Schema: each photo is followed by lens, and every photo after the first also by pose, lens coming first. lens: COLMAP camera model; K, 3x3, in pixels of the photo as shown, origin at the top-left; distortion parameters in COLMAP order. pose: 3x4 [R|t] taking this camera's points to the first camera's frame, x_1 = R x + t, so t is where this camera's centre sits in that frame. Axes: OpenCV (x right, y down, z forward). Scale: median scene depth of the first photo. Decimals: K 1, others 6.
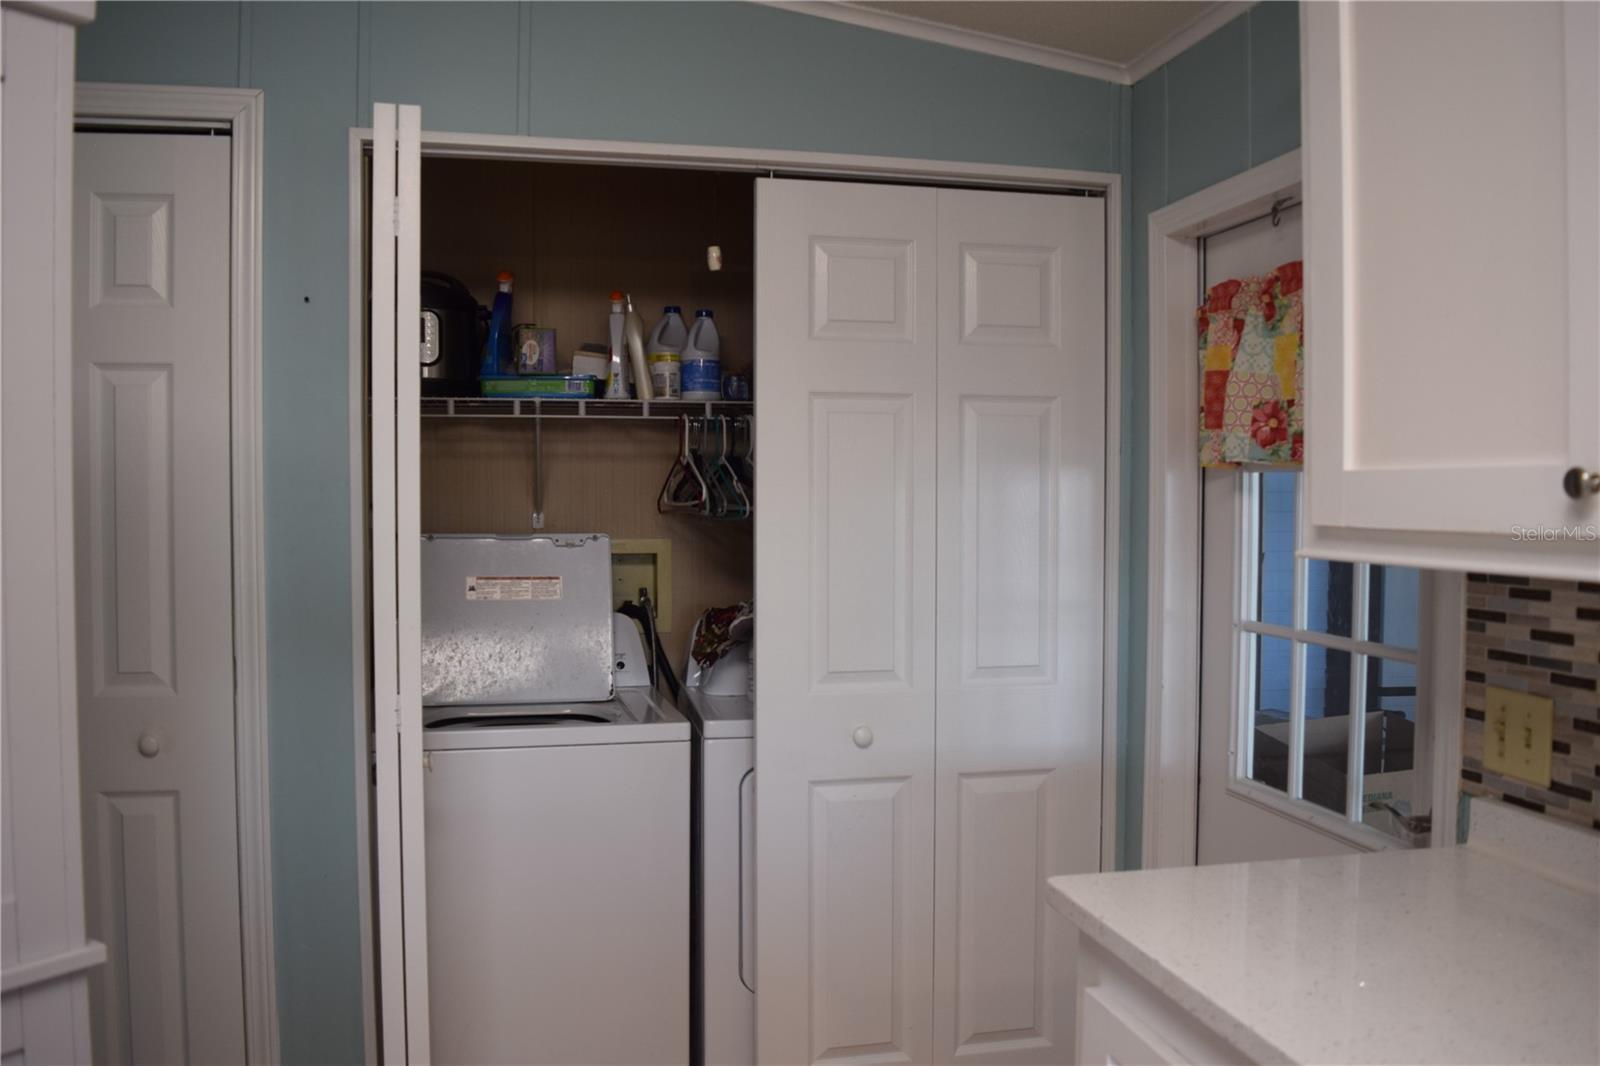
lens RADIAL K [[1251.9, 0, 800.0], [0, 1251.9, 533.0], [0, 0, 1]] dist [-0.098202, 0.027224]
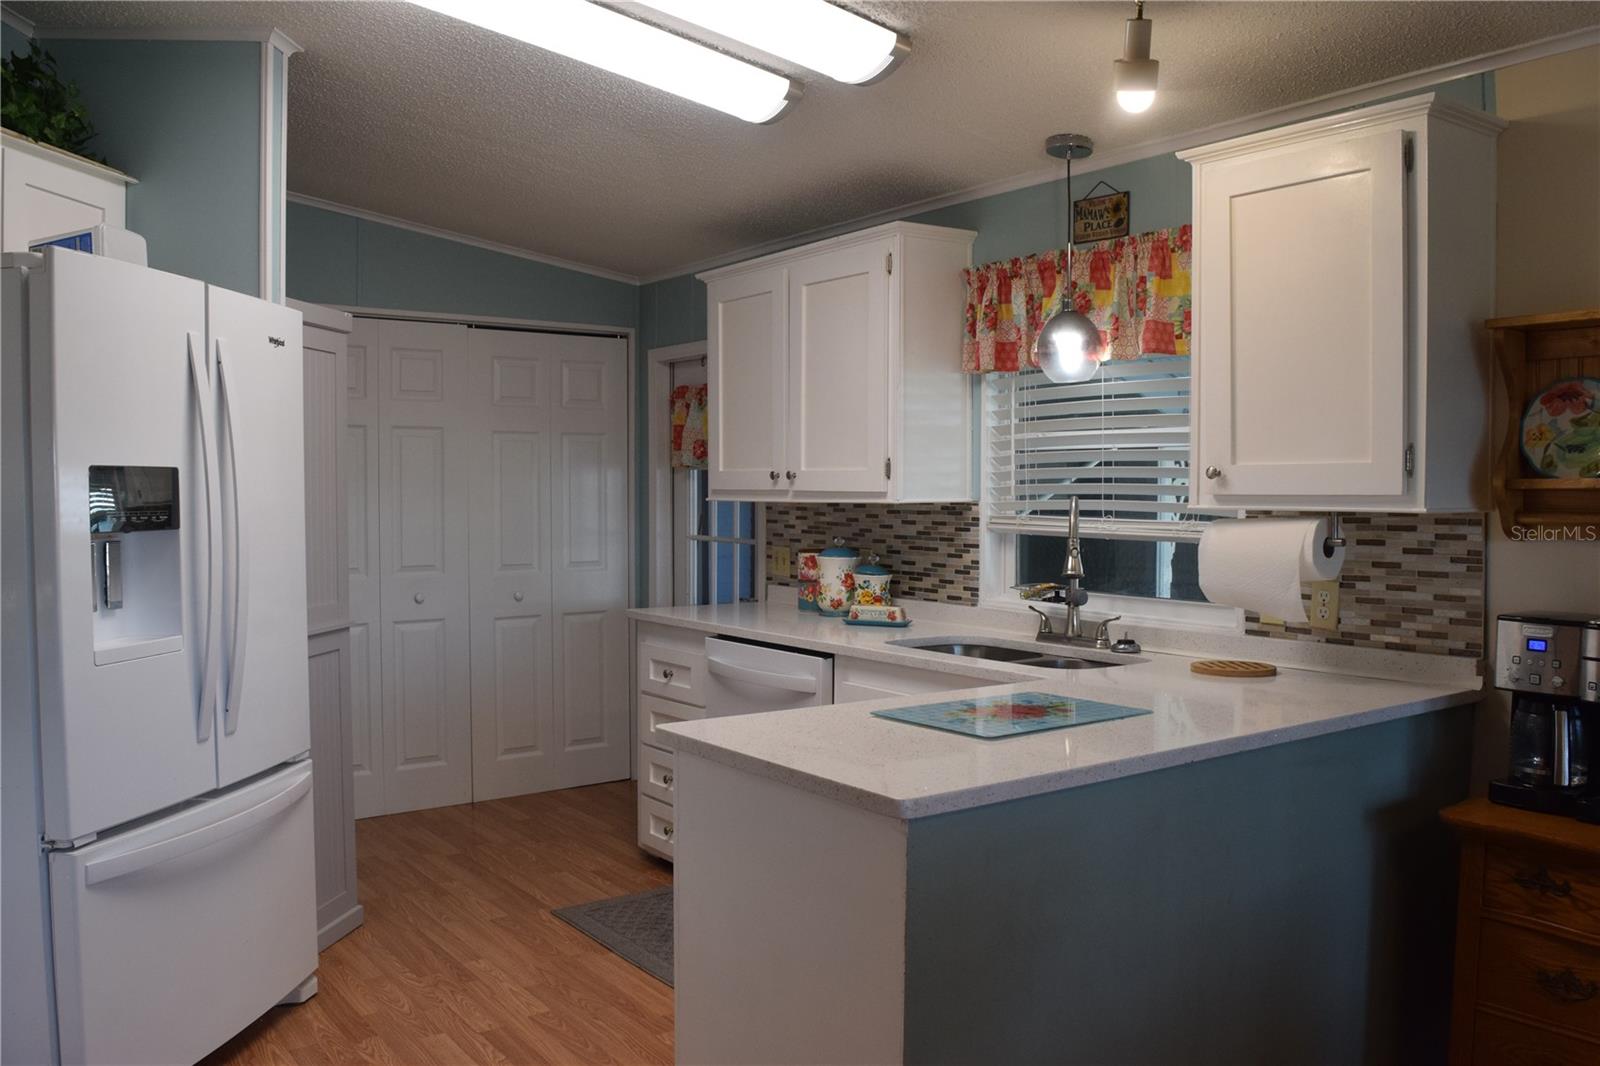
lens RADIAL K [[1251.9, 0, 800.0], [0, 1251.9, 533.0], [0, 0, 1]] dist [-0.098202, 0.027224]
pose [[0.913154, -0.017186, 0.407253, -0.384417], [0.013078, 0.999832, 0.012870, 0.039296], [-0.407406, -0.006427, 0.913225, -1.149256]]
